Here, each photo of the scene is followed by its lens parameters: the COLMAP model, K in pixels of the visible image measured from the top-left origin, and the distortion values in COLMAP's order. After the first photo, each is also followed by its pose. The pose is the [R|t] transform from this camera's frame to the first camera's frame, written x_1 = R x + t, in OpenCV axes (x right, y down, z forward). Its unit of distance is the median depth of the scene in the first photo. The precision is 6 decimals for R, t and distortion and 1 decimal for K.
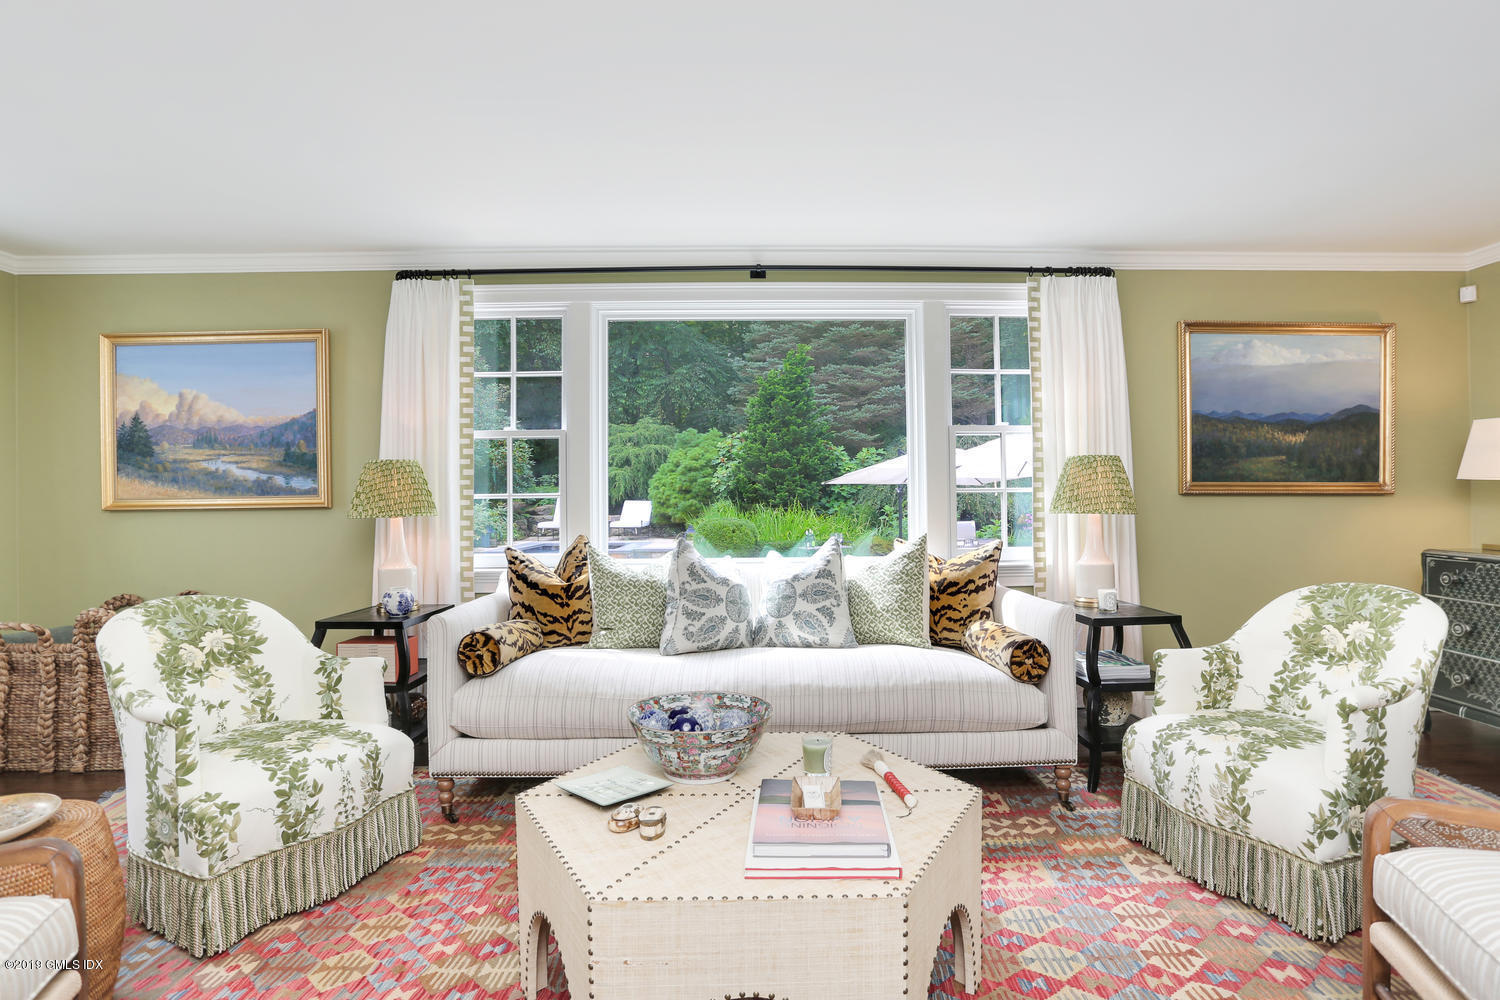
lens RADIAL K [[773.2, 0, 745.5], [0, 773.2, 499.9], [0, 0, 1]] dist [-0.062847, 0.009622]
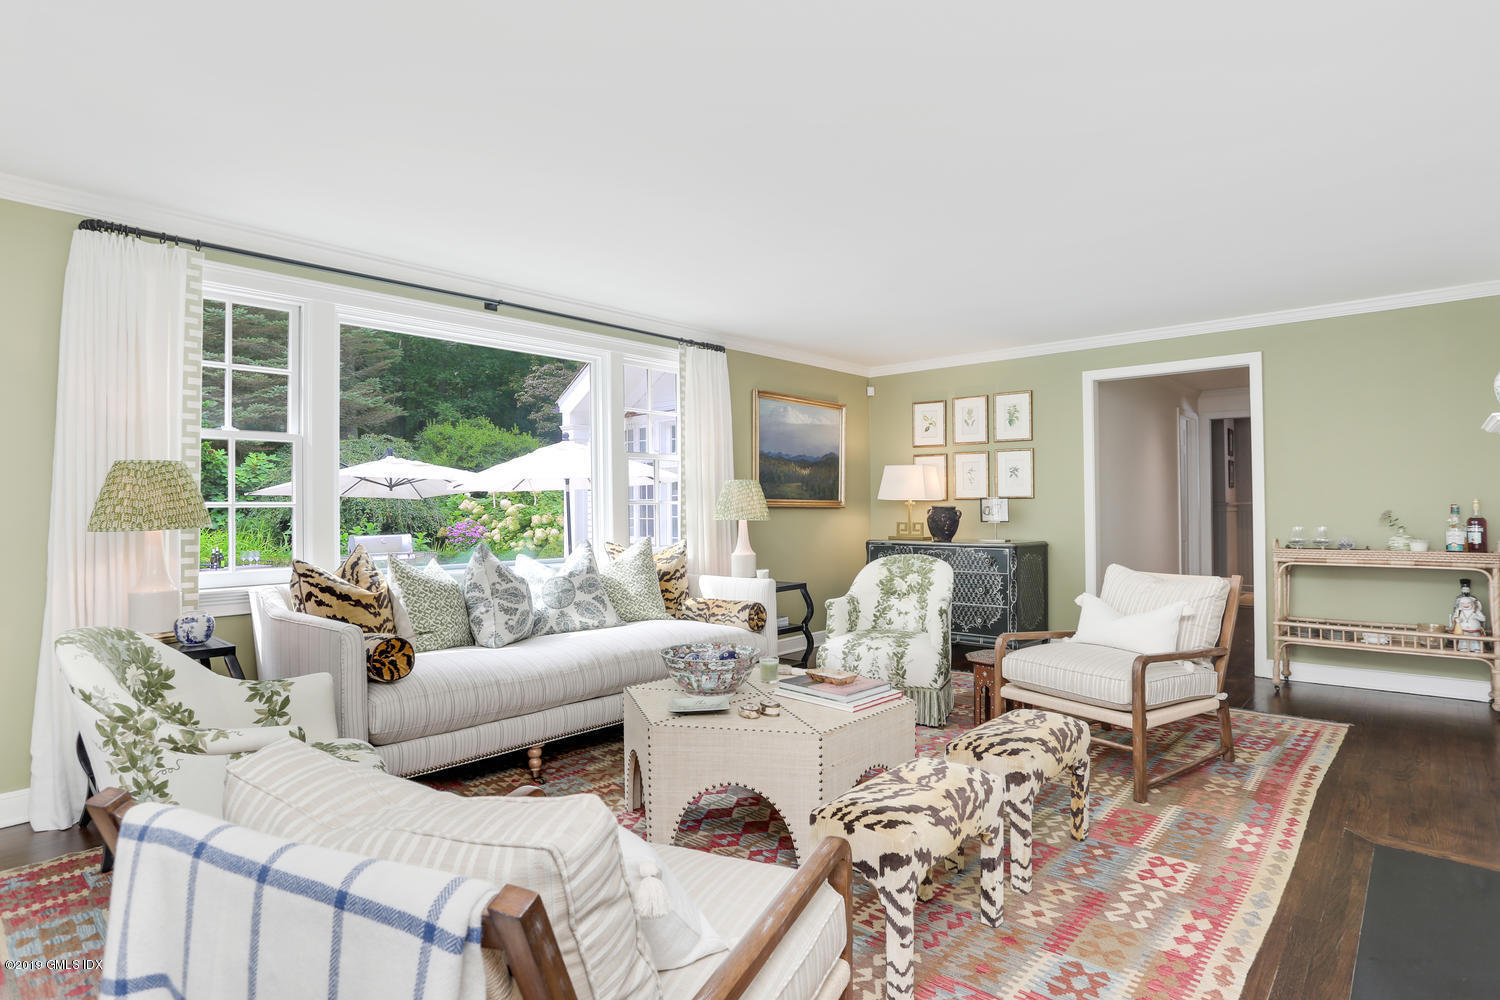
lens RADIAL K [[773.2, 0, 781.8], [0, 773.2, 507.0], [0, 0, 1]] dist [-0.062847, 0.009622]
pose [[0.667020, 0.005627, 0.745019, -0.611301], [0.001385, 0.999960, -0.008792, 0.006628], [-0.745039, 0.006896, 0.666985, -0.047168]]
